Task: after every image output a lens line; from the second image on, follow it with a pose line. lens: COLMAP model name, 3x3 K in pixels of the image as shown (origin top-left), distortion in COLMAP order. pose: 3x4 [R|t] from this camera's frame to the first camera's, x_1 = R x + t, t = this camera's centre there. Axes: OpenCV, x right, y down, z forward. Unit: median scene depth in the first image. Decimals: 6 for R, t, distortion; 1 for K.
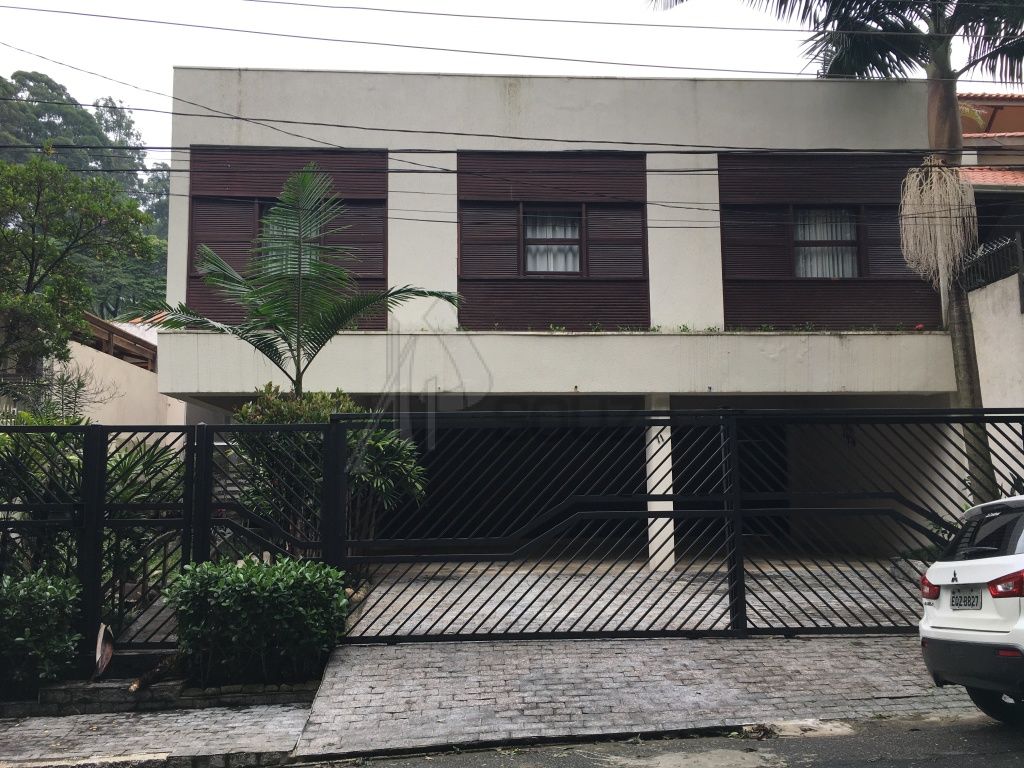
lens RADIAL K [[869.5, 0, 512.0], [0, 869.5, 383.2], [0, 0, 1]] dist [0.064899, -0.083261]
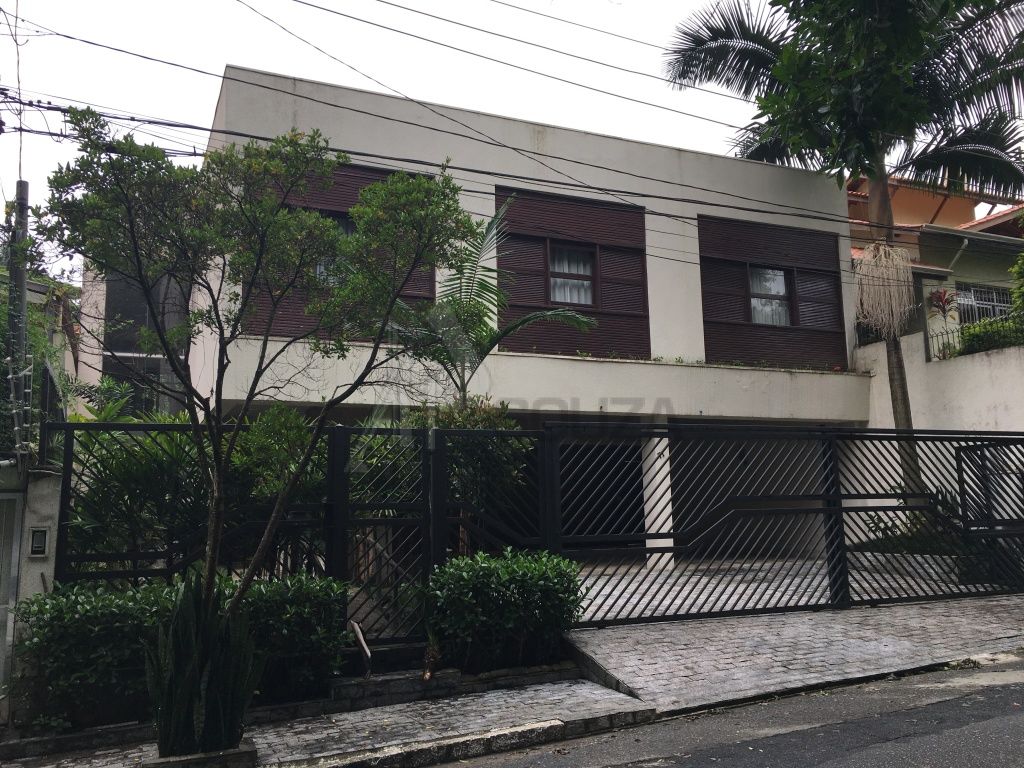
lens RADIAL K [[869.5, 0, 539.7], [0, 869.5, 388.8], [0, 0, 1]] dist [0.064899, -0.083261]
pose [[0.933888, 0.040186, 0.355299, -0.393431], [-0.036506, 0.999188, -0.017058, 0.002705], [-0.355696, 0.002959, 0.934597, -0.033035]]
